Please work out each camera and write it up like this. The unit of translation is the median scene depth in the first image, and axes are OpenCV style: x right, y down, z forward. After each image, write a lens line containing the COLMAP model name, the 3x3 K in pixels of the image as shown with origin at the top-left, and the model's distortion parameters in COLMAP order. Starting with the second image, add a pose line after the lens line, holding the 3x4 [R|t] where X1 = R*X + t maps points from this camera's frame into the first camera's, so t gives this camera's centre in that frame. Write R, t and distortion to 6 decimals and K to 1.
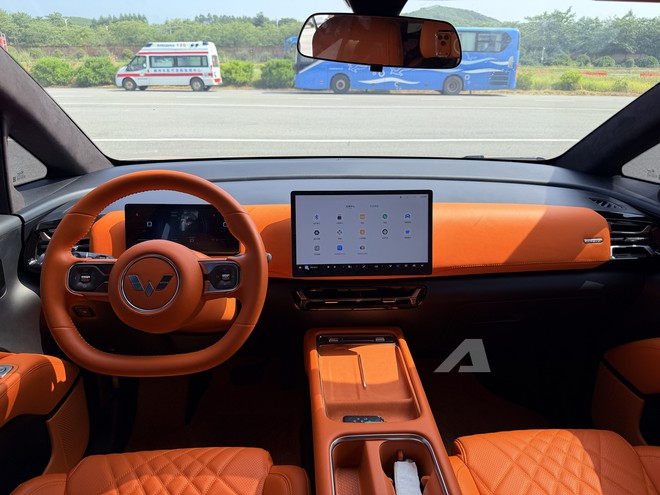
lens RADIAL K [[472.1, 0, 330.0], [0, 472.1, 247.5], [0, 0, 1]] dist [-0.005419, -0.002990]
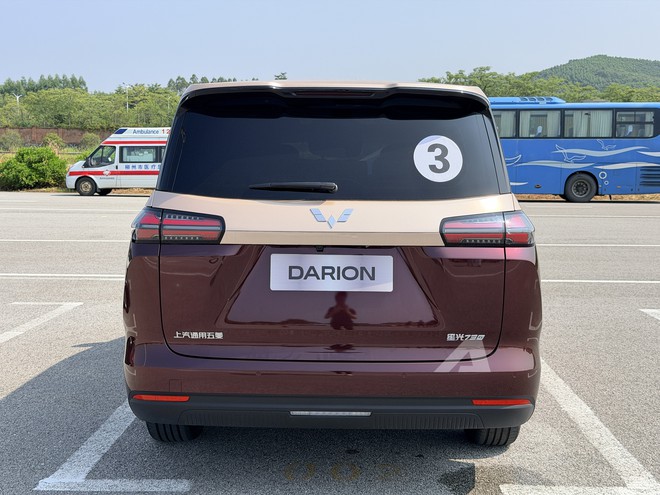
lens RADIAL K [[917.6, 0, 330.0], [0, 917.6, 247.5], [0, 0, 1]] dist [0.145646, -0.002037]
pose [[0.996746, 0.005036, -0.080449, 0.021898], [-0.026632, 0.962571, -0.269716, 0.080388], [0.076079, 0.270981, 0.959573, -0.204653]]
